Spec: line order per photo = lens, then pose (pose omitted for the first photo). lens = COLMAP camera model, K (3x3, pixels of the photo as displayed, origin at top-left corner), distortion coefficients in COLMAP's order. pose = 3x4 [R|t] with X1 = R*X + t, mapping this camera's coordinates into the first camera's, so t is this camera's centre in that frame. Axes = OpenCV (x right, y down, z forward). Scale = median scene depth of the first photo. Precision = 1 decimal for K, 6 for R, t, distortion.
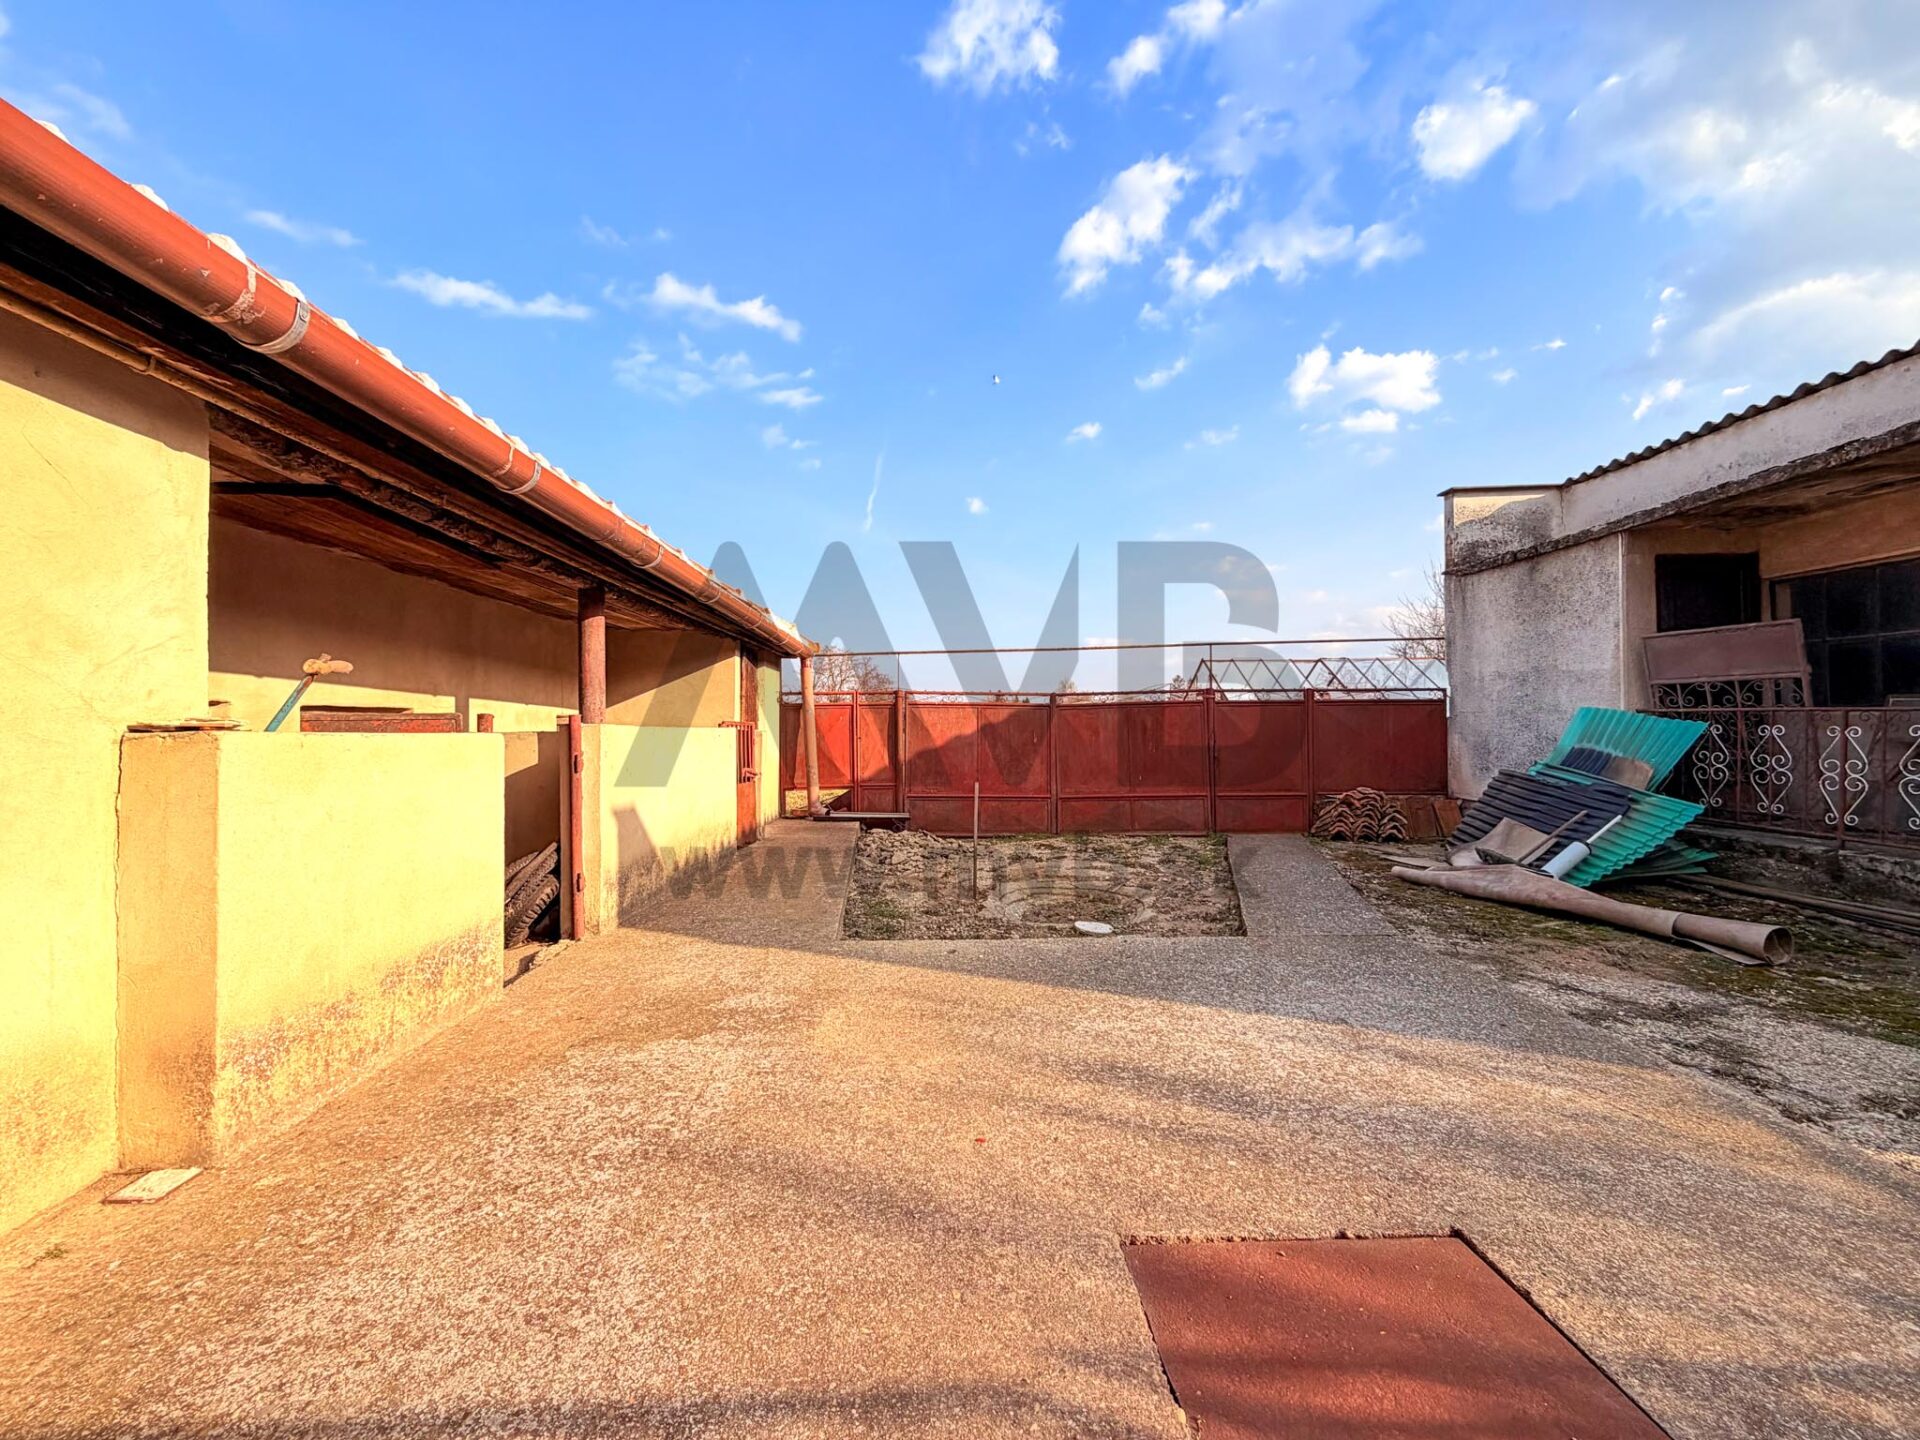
lens RADIAL K [[761.4, 0, 954.8], [0, 761.4, 729.4], [0, 0, 1]] dist [-0.005507, 0.001218]
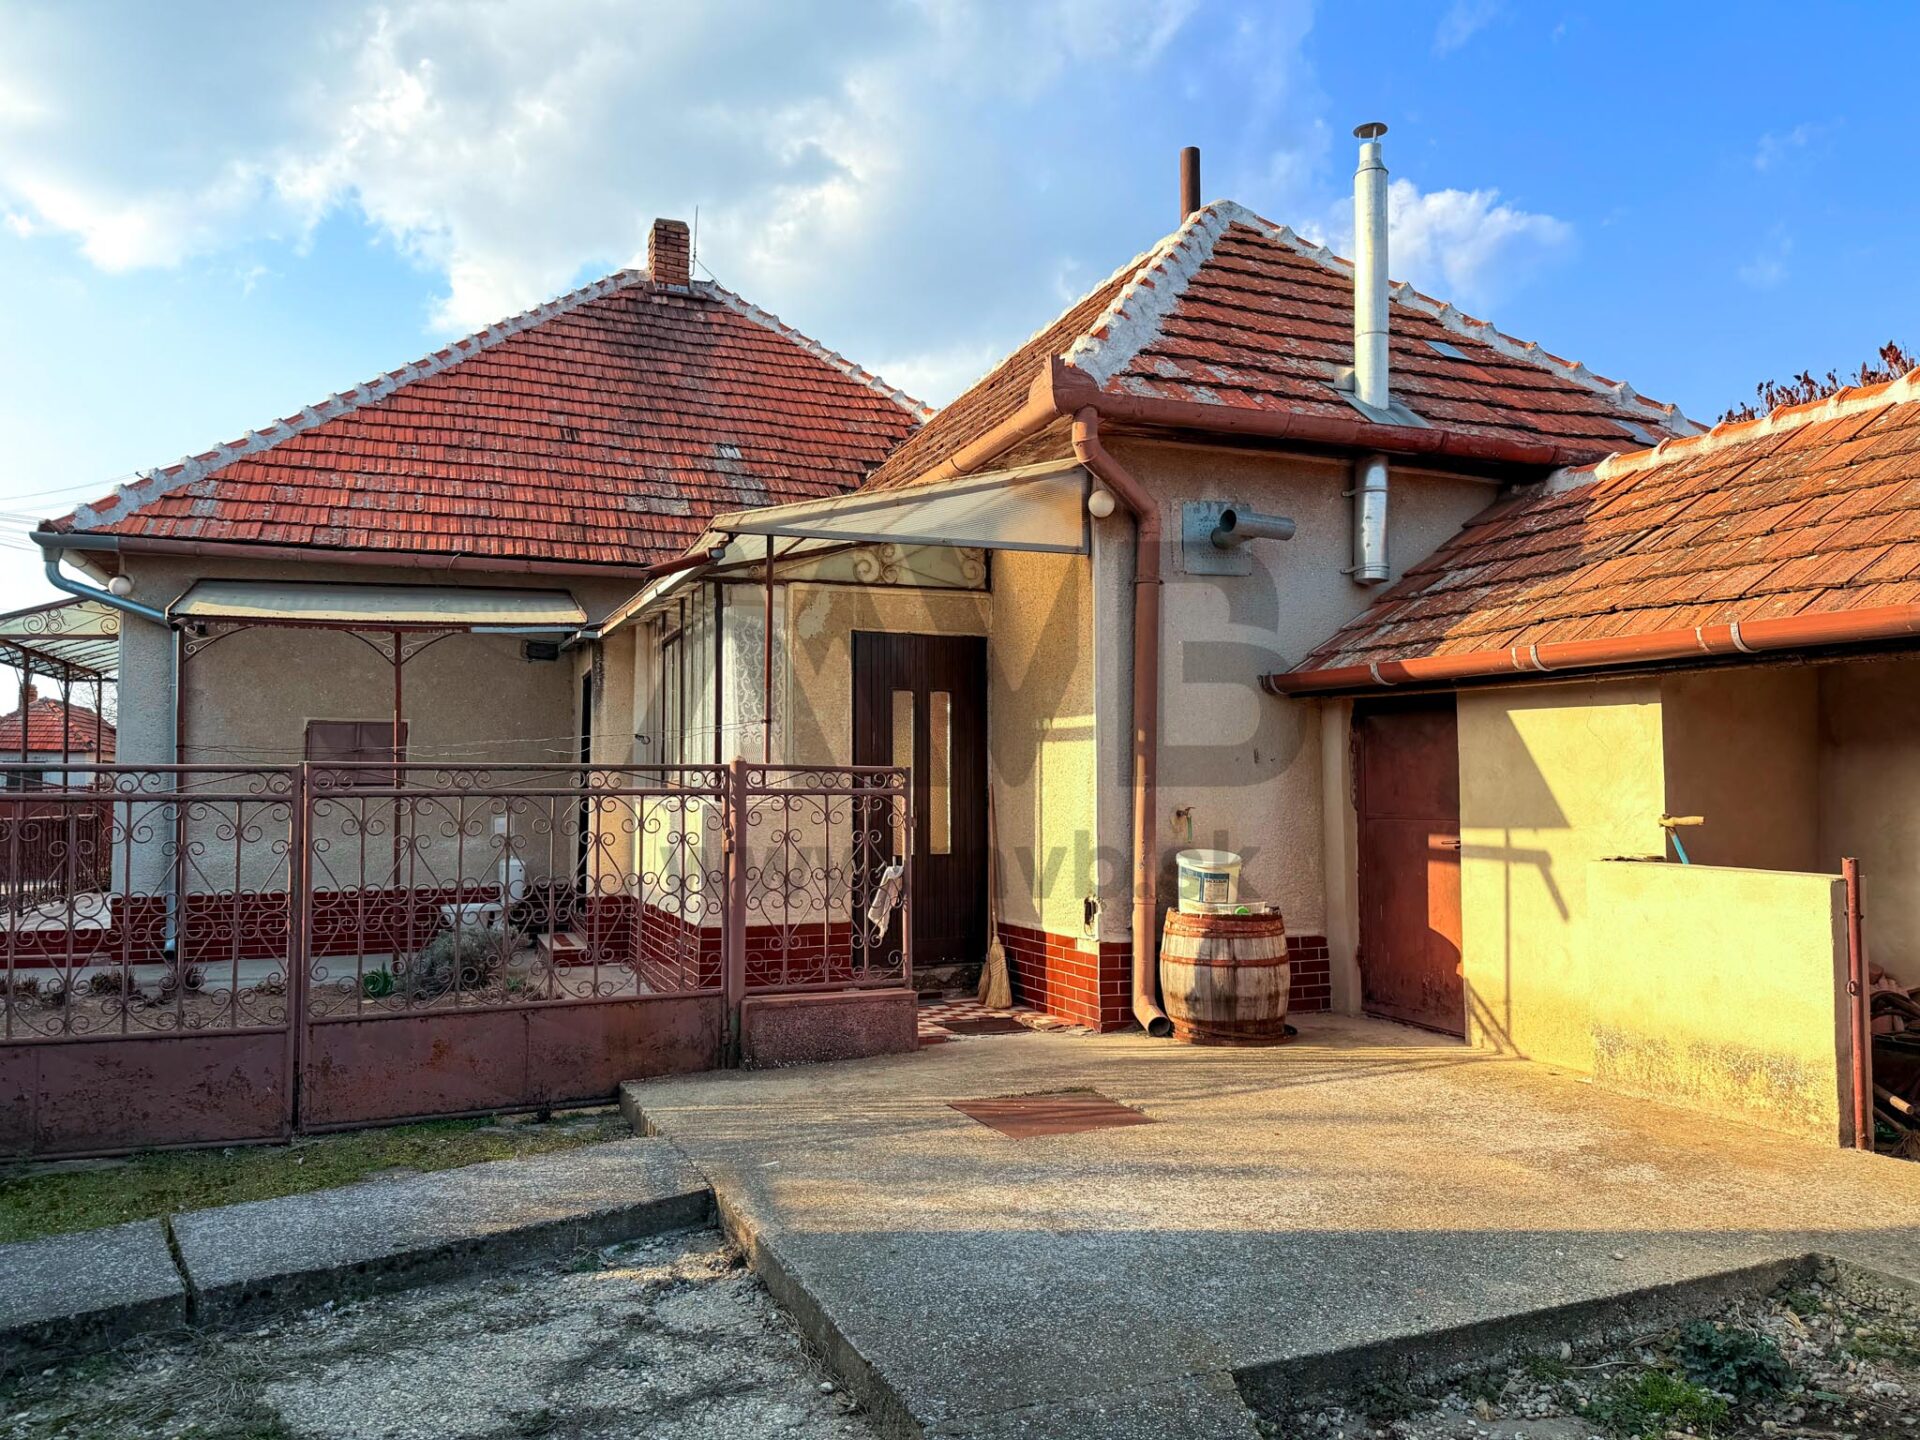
lens RADIAL K [[1337.8, 0, 962.0], [0, 1337.8, 722.8], [0, 0, 1]] dist [0.054513, -0.057388]
pose [[-0.932580, -0.009060, -0.360850, 1.188504], [0.008174, 0.998899, -0.046203, -0.134983], [0.360871, -0.046037, -0.931479, 2.440193]]
